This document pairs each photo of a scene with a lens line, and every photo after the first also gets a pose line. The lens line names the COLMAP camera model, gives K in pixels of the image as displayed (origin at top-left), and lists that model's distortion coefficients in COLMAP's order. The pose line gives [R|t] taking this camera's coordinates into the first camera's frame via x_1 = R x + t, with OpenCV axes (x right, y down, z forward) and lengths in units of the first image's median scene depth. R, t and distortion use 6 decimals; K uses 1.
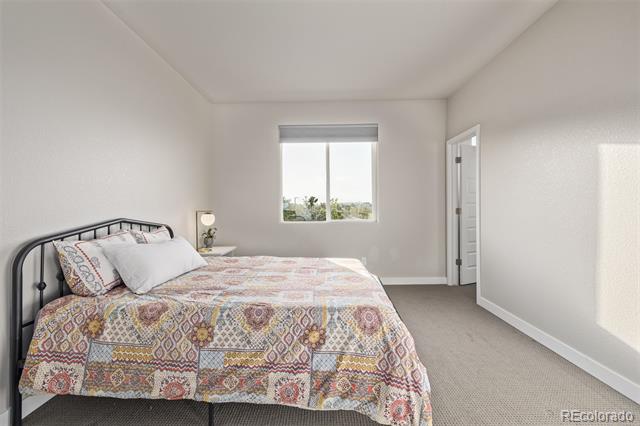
lens RADIAL K [[273.8, 0, 316.9], [0, 273.8, 207.3], [0, 0, 1]] dist [0.002713, 0.000164]
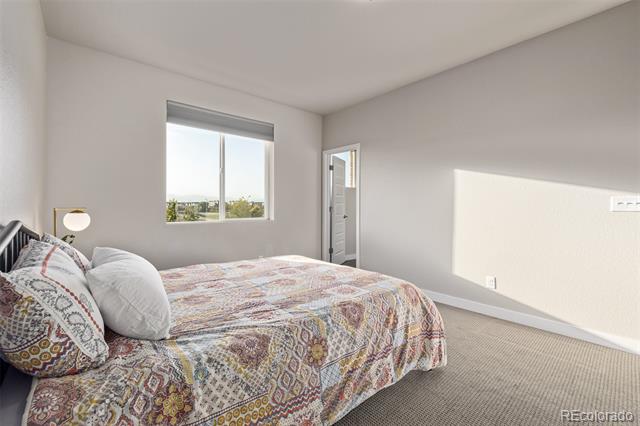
lens RADIAL K [[273.8, 0, 316.9], [0, 273.8, 207.3], [0, 0, 1]] dist [0.002713, 0.000164]
pose [[0.738269, 0.006113, 0.674478, -0.976480], [-0.006754, 0.999976, -0.001670, 0.018559], [-0.674472, -0.003322, 0.738293, 0.371777]]
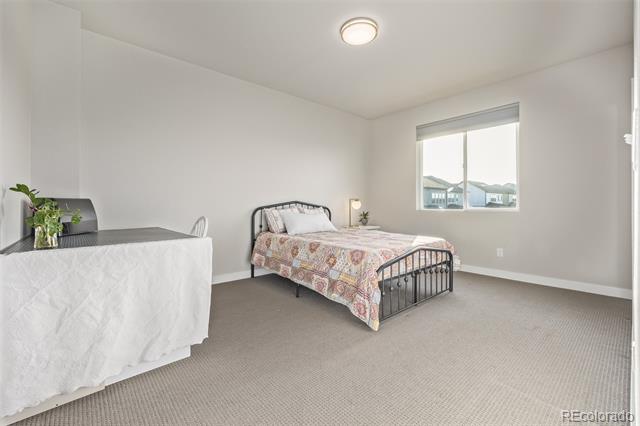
lens RADIAL K [[273.8, 0, 316.9], [0, 273.8, 207.3], [0, 0, 1]] dist [0.002713, 0.000164]
pose [[0.668781, 0.013012, -0.743345, 1.263503], [-0.000982, 0.999861, 0.016620, 0.081713], [0.743459, -0.010385, 0.668701, -0.295906]]
